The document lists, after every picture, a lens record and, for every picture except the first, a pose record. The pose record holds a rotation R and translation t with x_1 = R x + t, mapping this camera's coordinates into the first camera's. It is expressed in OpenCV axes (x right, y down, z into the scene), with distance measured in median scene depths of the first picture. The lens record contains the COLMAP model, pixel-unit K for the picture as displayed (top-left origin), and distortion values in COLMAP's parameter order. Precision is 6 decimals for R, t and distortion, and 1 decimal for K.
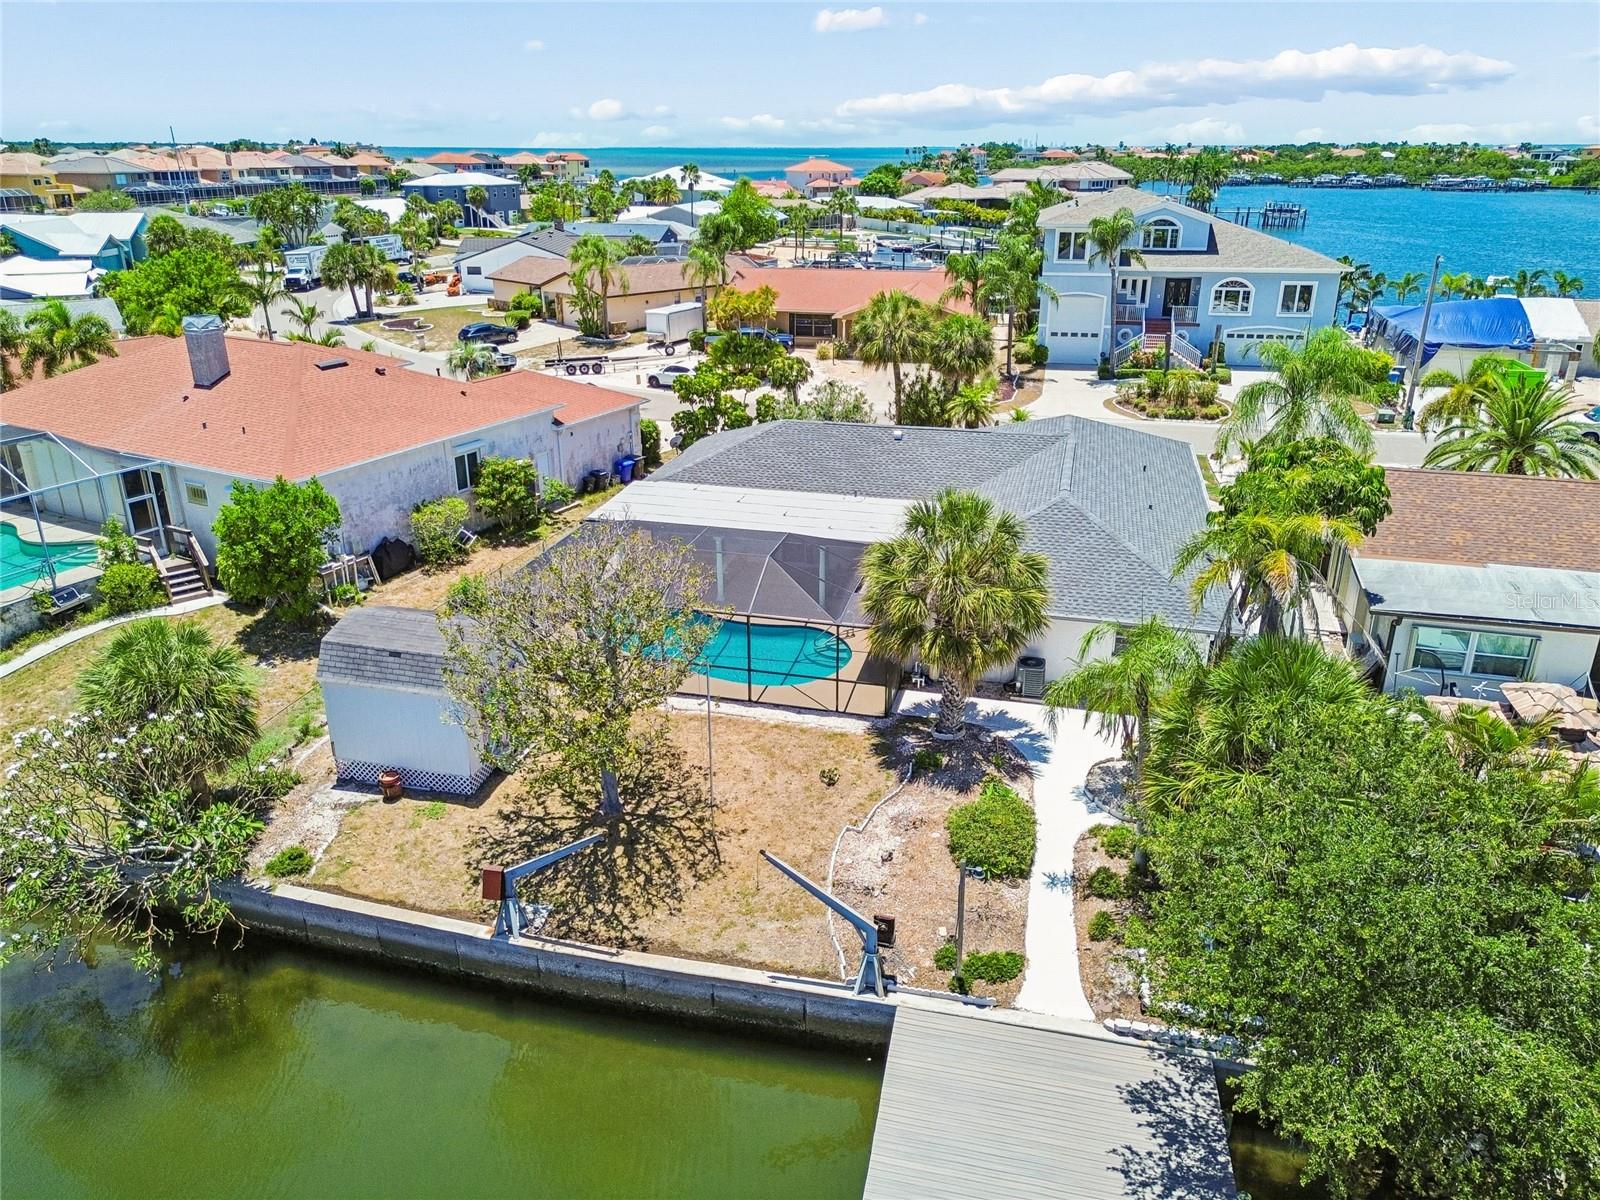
lens RADIAL K [[1133.9, 0, 800.0], [0, 1133.9, 600.0], [0, 0, 1]] dist [0.056721, -0.047753]
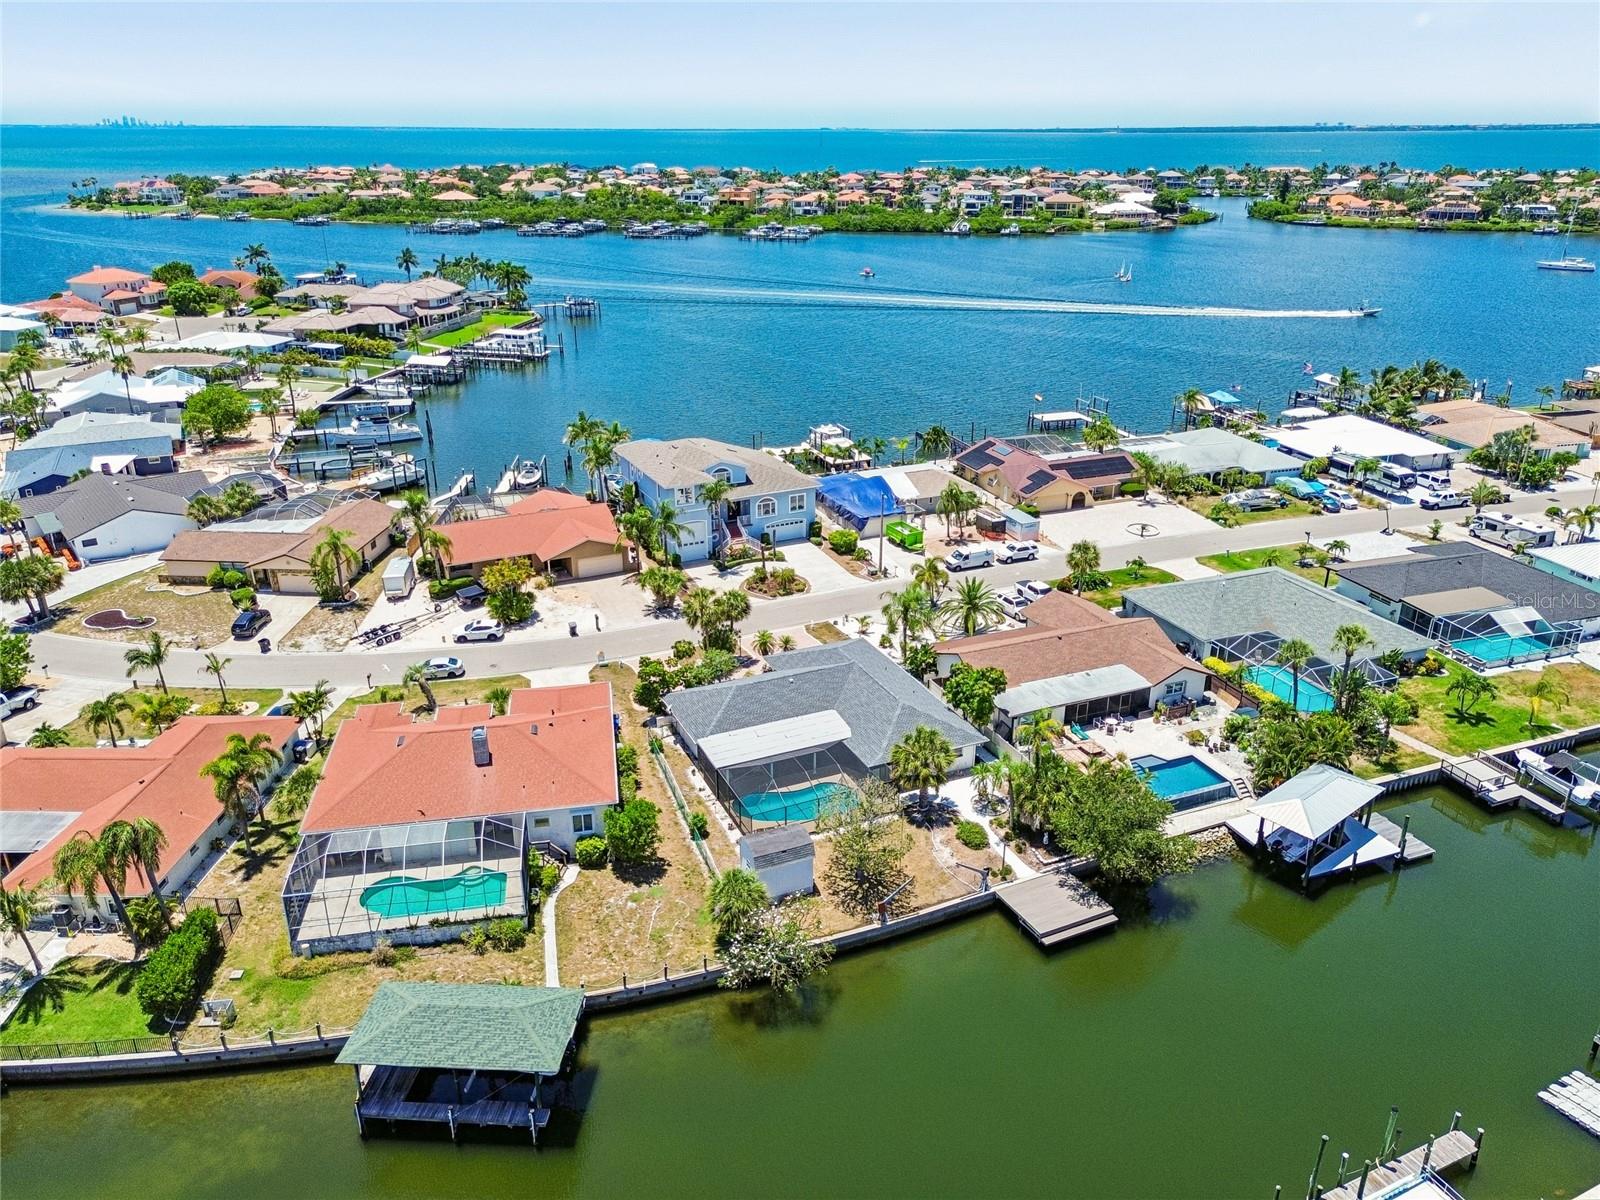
lens RADIAL K [[1133.9, 0, 800.0], [0, 1133.9, 600.0], [0, 0, 1]] dist [0.056721, -0.047753]
pose [[0.785251, -0.239746, 0.570879, -1.003361], [0.234012, 0.968524, 0.084855, -0.435155], [-0.573253, 0.066960, 0.816638, -0.719290]]
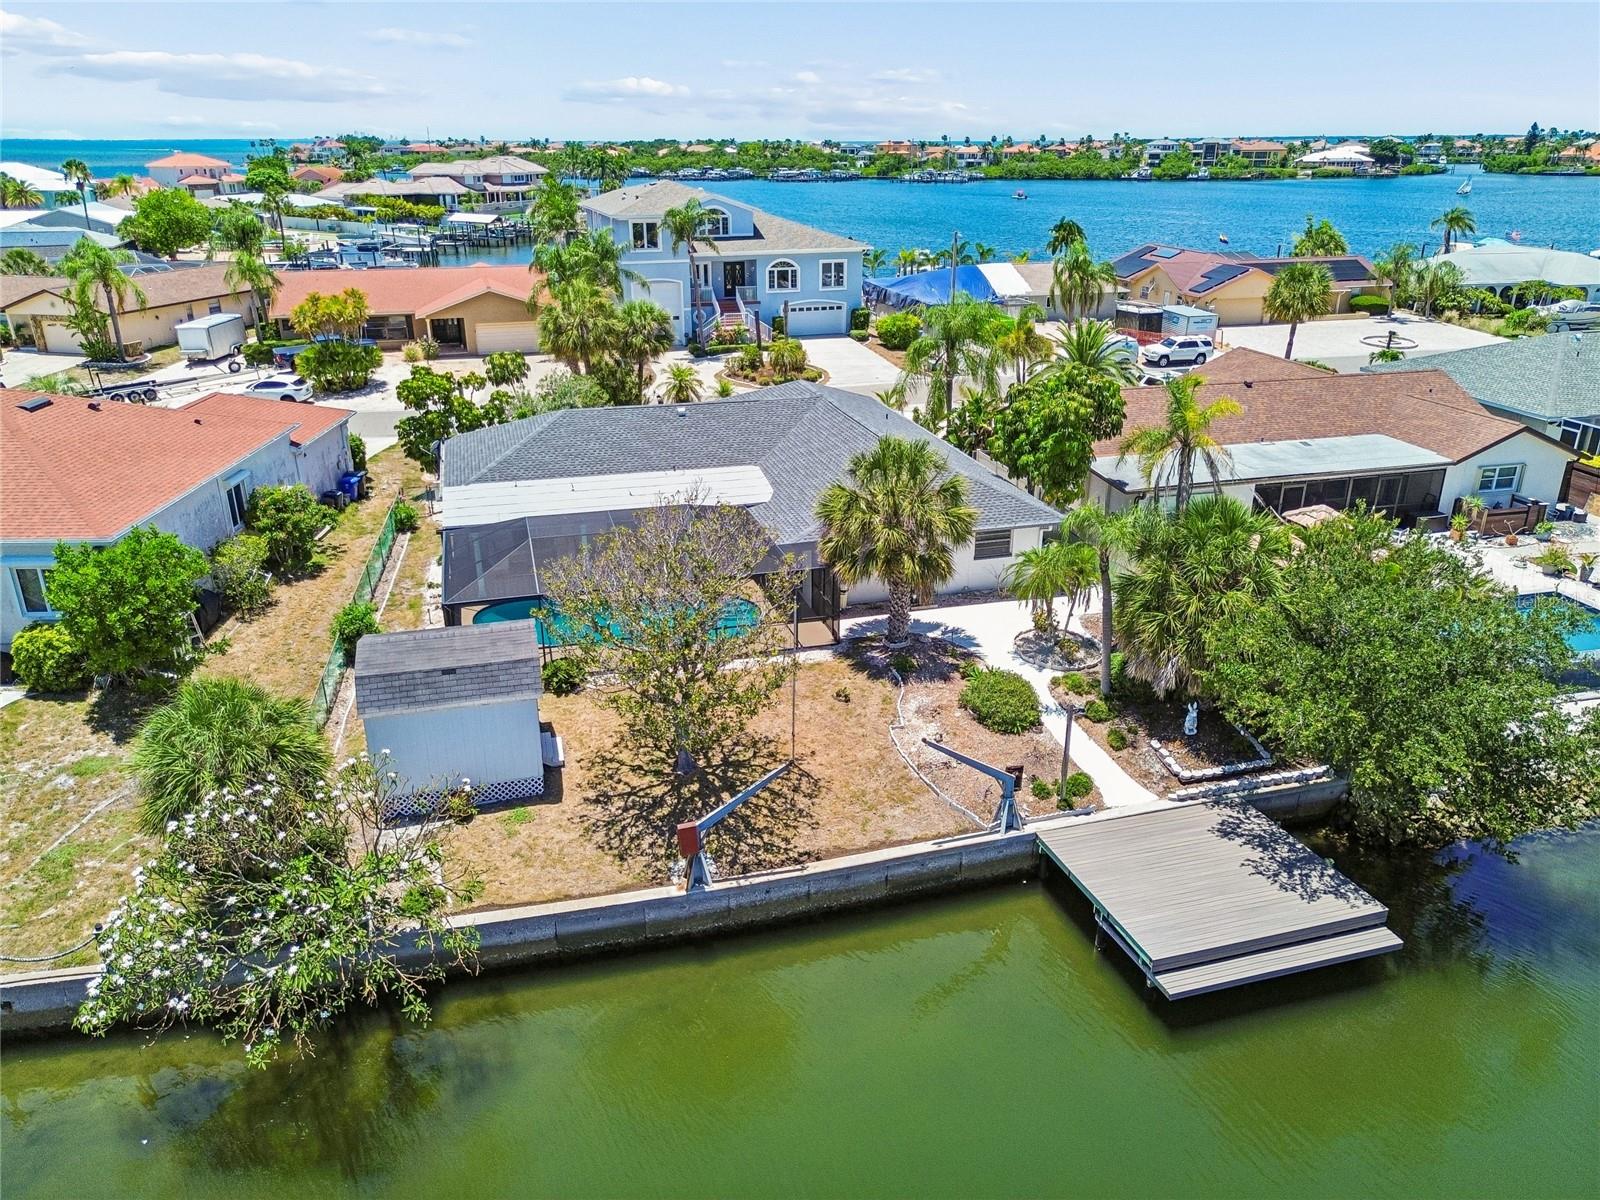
lens RADIAL K [[1133.9, 0, 800.0], [0, 1133.9, 600.0], [0, 0, 1]] dist [0.056721, -0.047753]
pose [[0.868115, -0.188312, 0.459255, -0.314997], [0.186321, 0.981209, 0.050135, -0.002707], [-0.460066, 0.042046, 0.886889, -0.000514]]
